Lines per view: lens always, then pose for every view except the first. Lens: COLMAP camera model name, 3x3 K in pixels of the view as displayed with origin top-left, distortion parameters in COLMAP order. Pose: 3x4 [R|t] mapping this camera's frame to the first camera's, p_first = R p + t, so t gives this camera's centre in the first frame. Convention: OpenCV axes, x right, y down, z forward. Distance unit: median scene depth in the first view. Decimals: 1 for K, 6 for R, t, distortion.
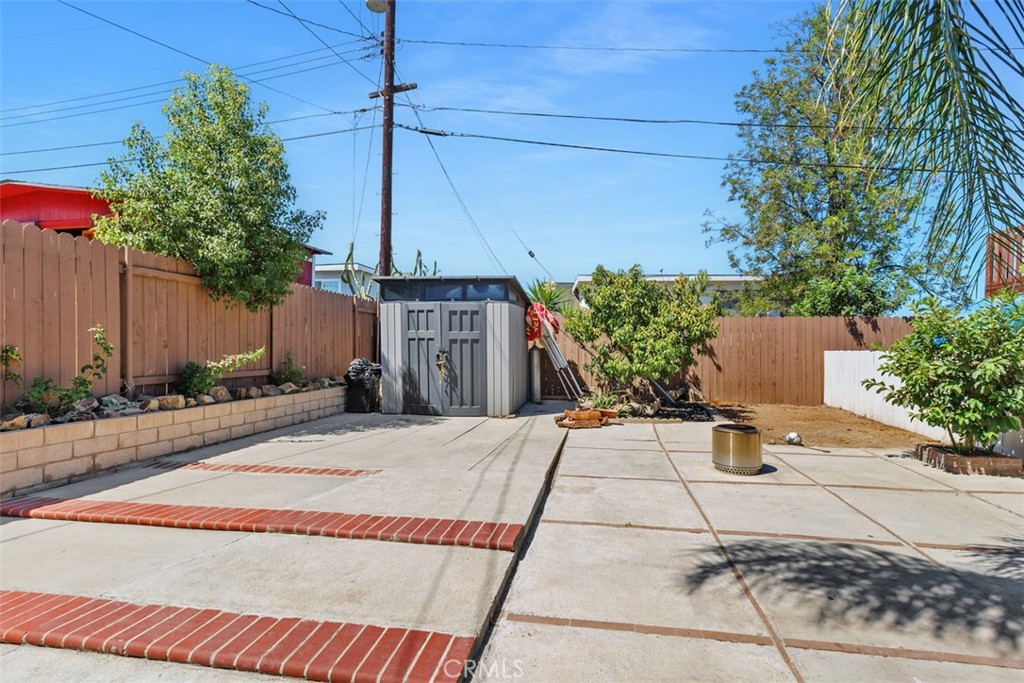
lens RADIAL K [[475.0, 0, 512.7], [0, 475.0, 344.5], [0, 0, 1]] dist [0.002221, 0.000531]
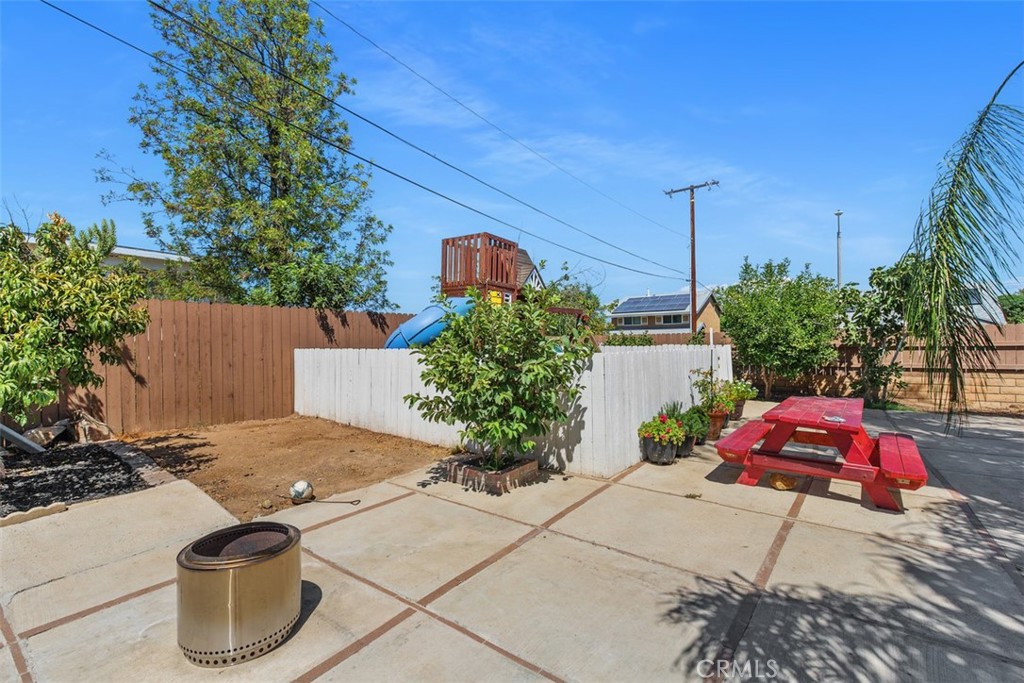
lens RADIAL K [[460.0, 0, 535.8], [0, 460.0, 338.7], [0, 0, 1]] dist [0.003328, 0.000556]
pose [[0.410404, -0.006570, 0.911880, 0.097061], [0.004617, 0.999976, 0.005127, -0.006853], [-0.911892, 0.002106, 0.410424, 0.288057]]
